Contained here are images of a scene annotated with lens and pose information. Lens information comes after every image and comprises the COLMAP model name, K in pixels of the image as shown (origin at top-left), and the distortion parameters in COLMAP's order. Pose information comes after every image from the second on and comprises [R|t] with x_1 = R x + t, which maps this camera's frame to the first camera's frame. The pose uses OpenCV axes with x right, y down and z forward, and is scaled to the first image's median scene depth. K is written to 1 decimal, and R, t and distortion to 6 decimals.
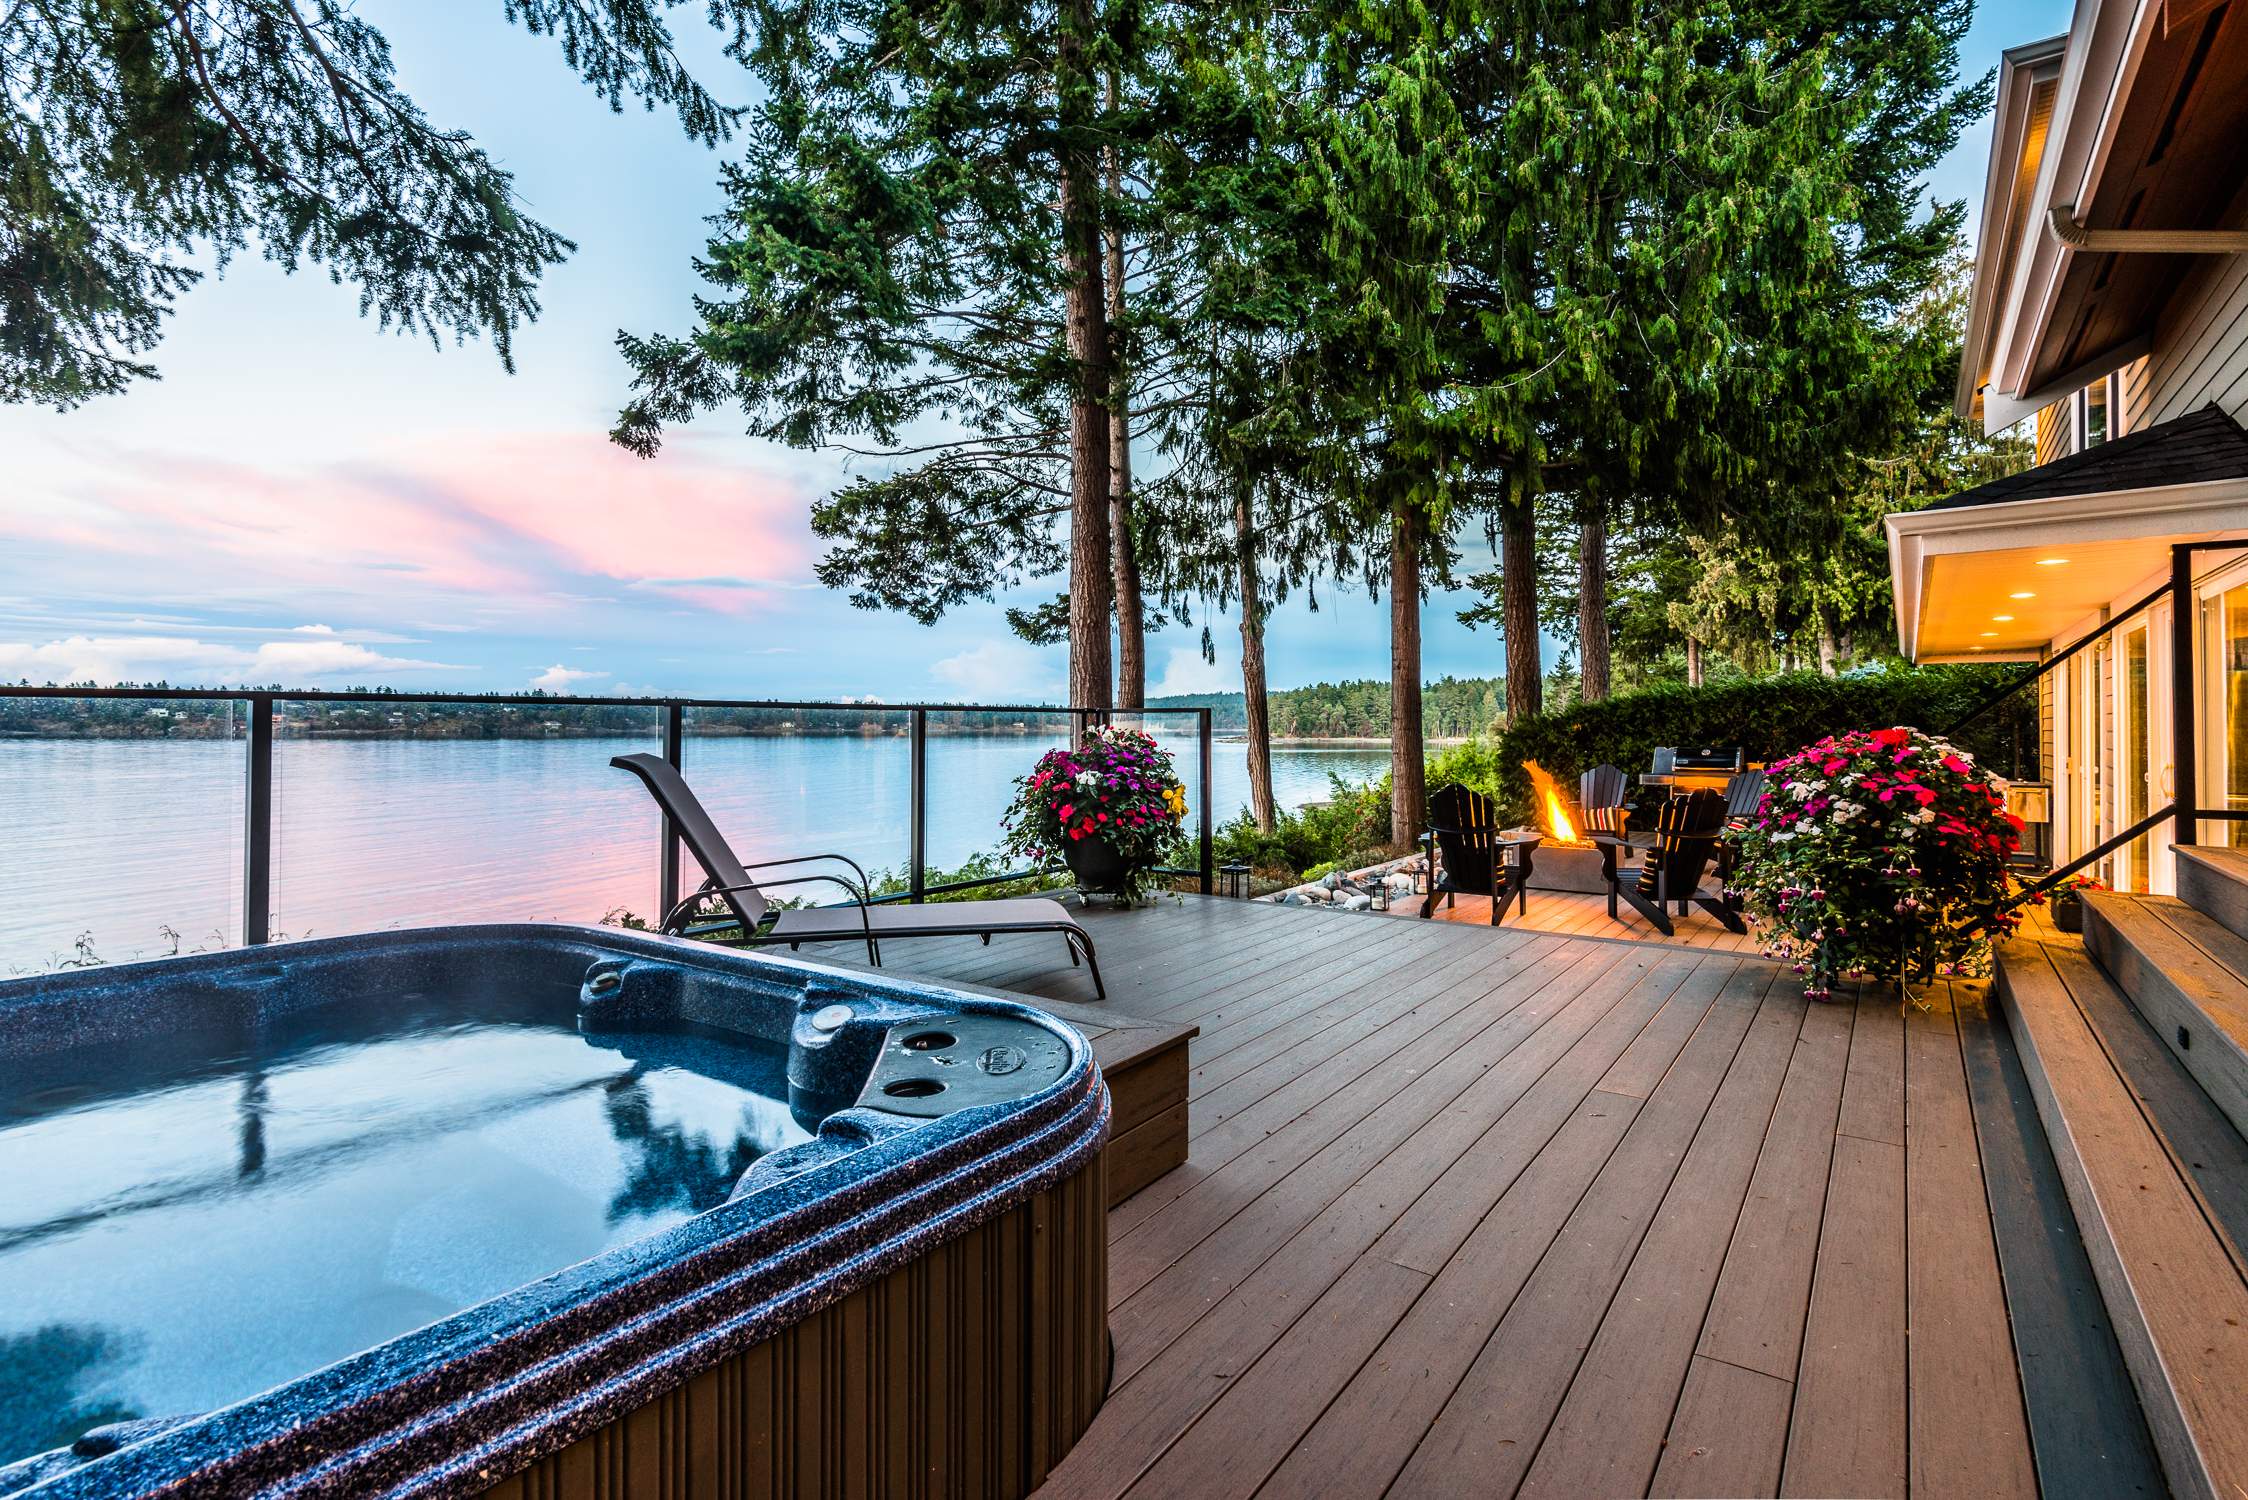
lens RADIAL K [[1095.1, 0, 1117.7], [0, 1095.1, 698.4], [0, 0, 1]] dist [0.023746, -0.000436]
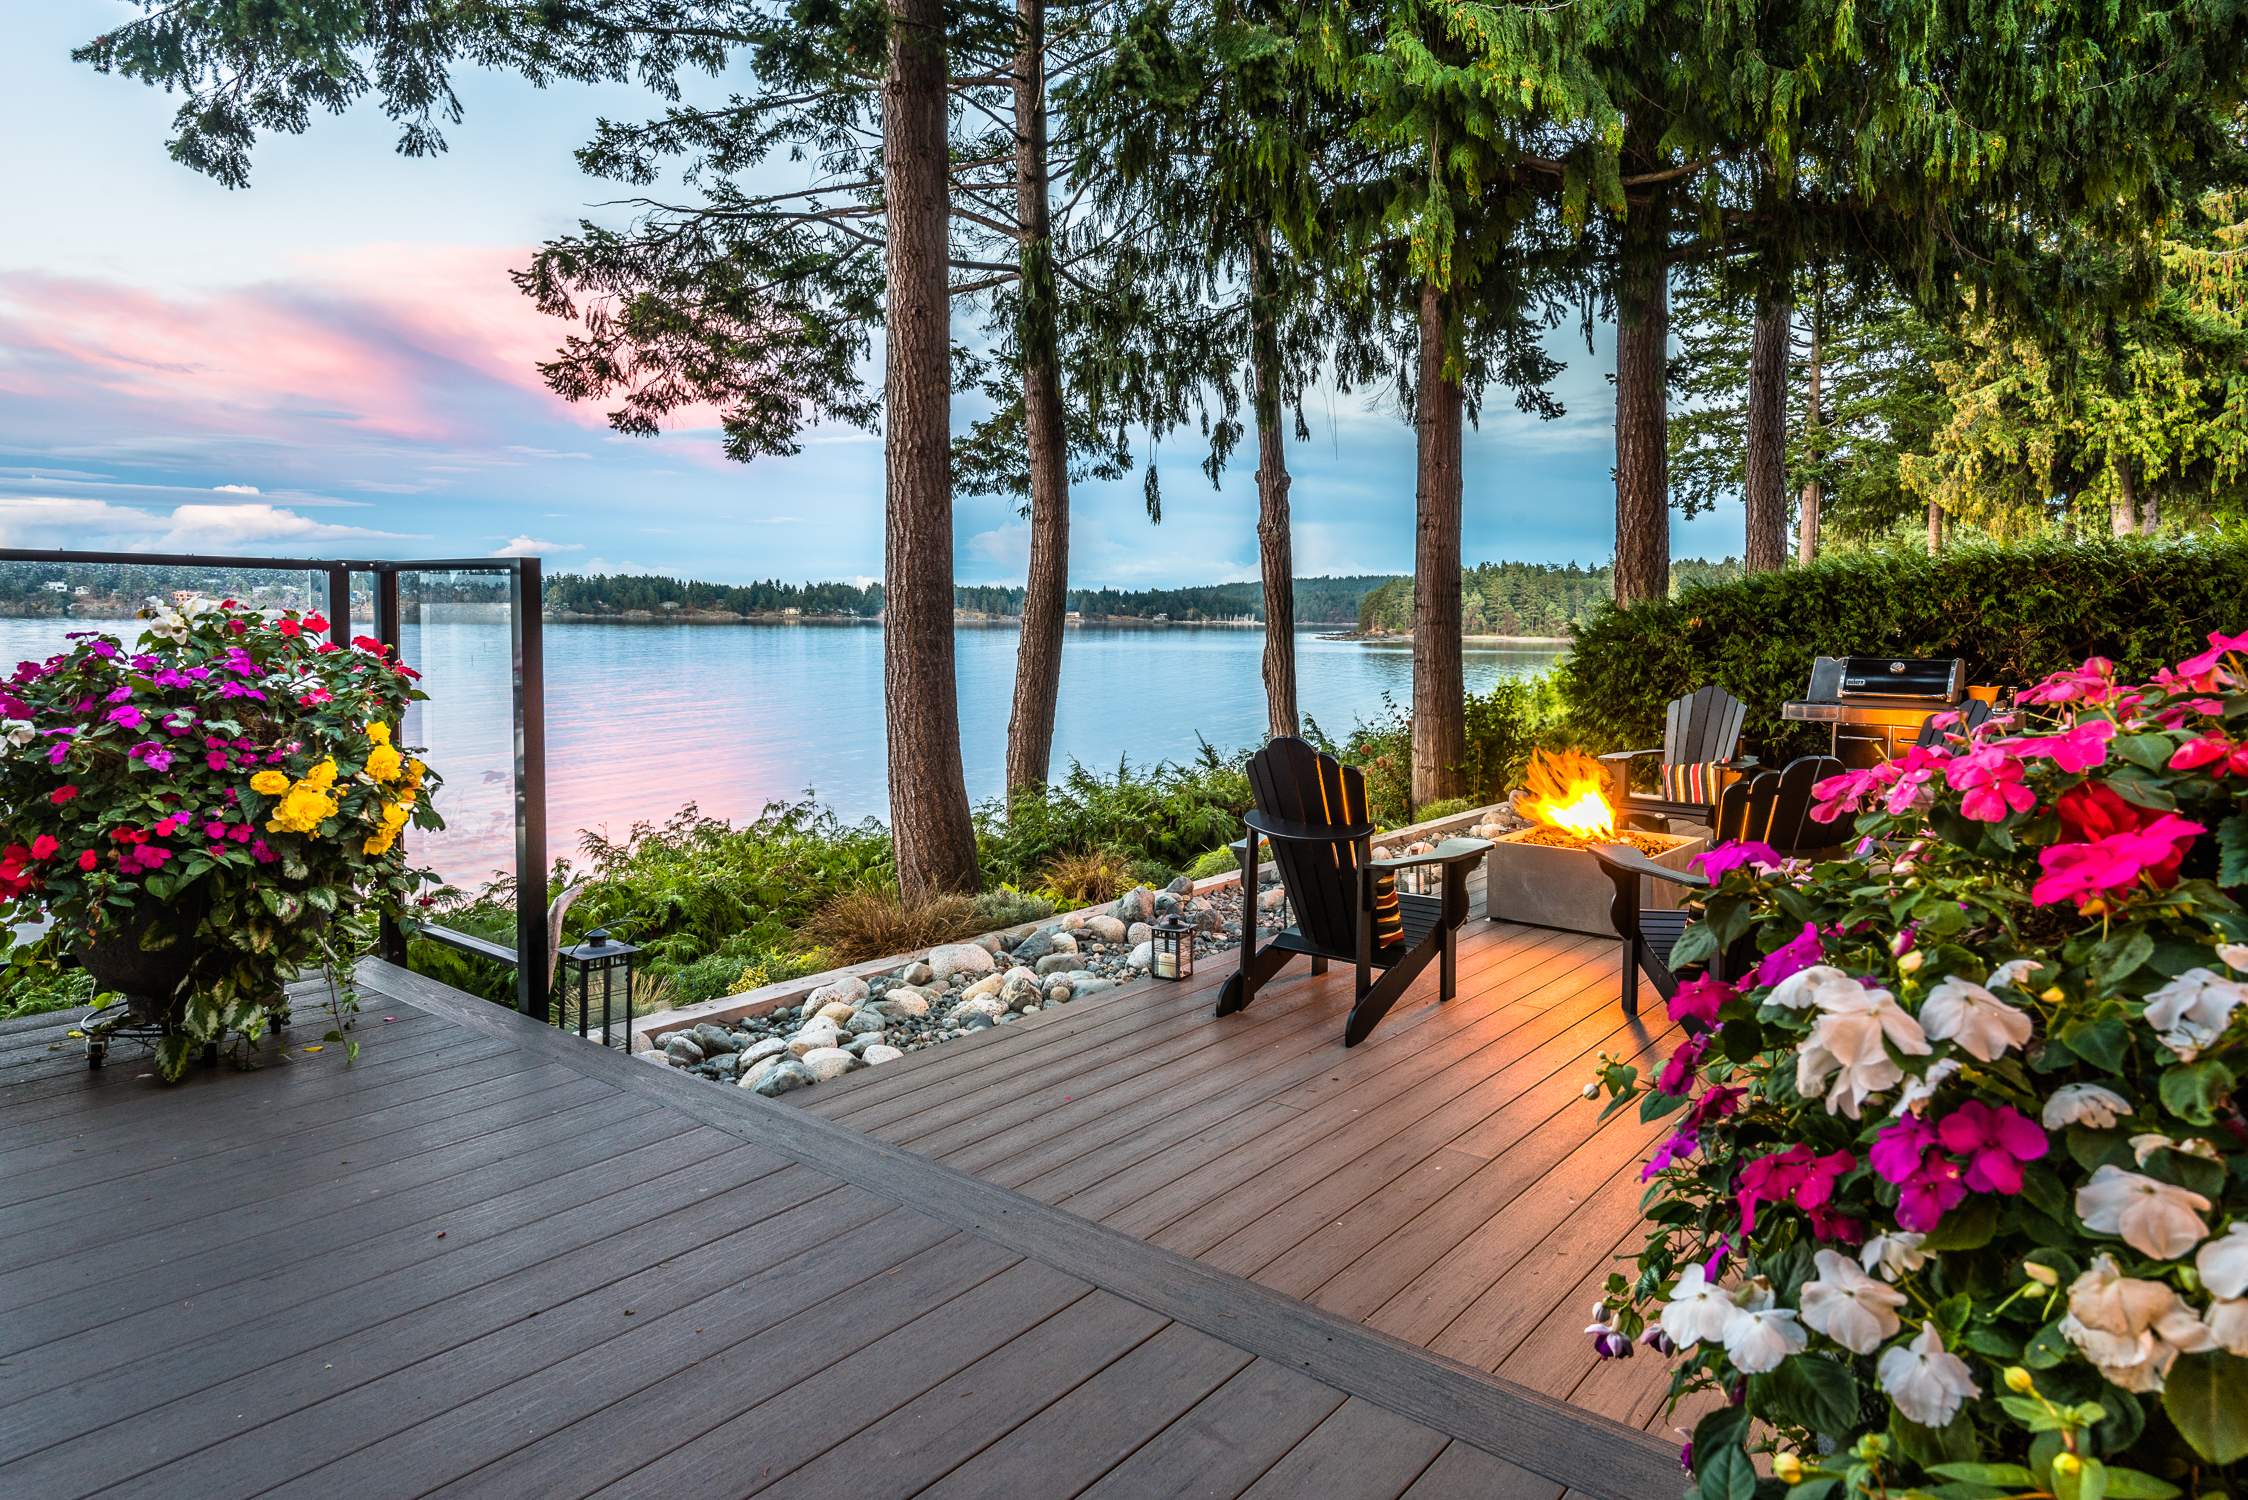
lens RADIAL K [[1371.4, 0, 1116.1], [0, 1371.4, 660.5], [0, 0, 1]] dist [0.004474, 0.001998]
pose [[0.998173, 0.013265, -0.058951, 0.106254], [-0.009865, 0.998292, 0.057591, 0.005052], [0.059614, -0.056905, 0.996598, 0.163576]]
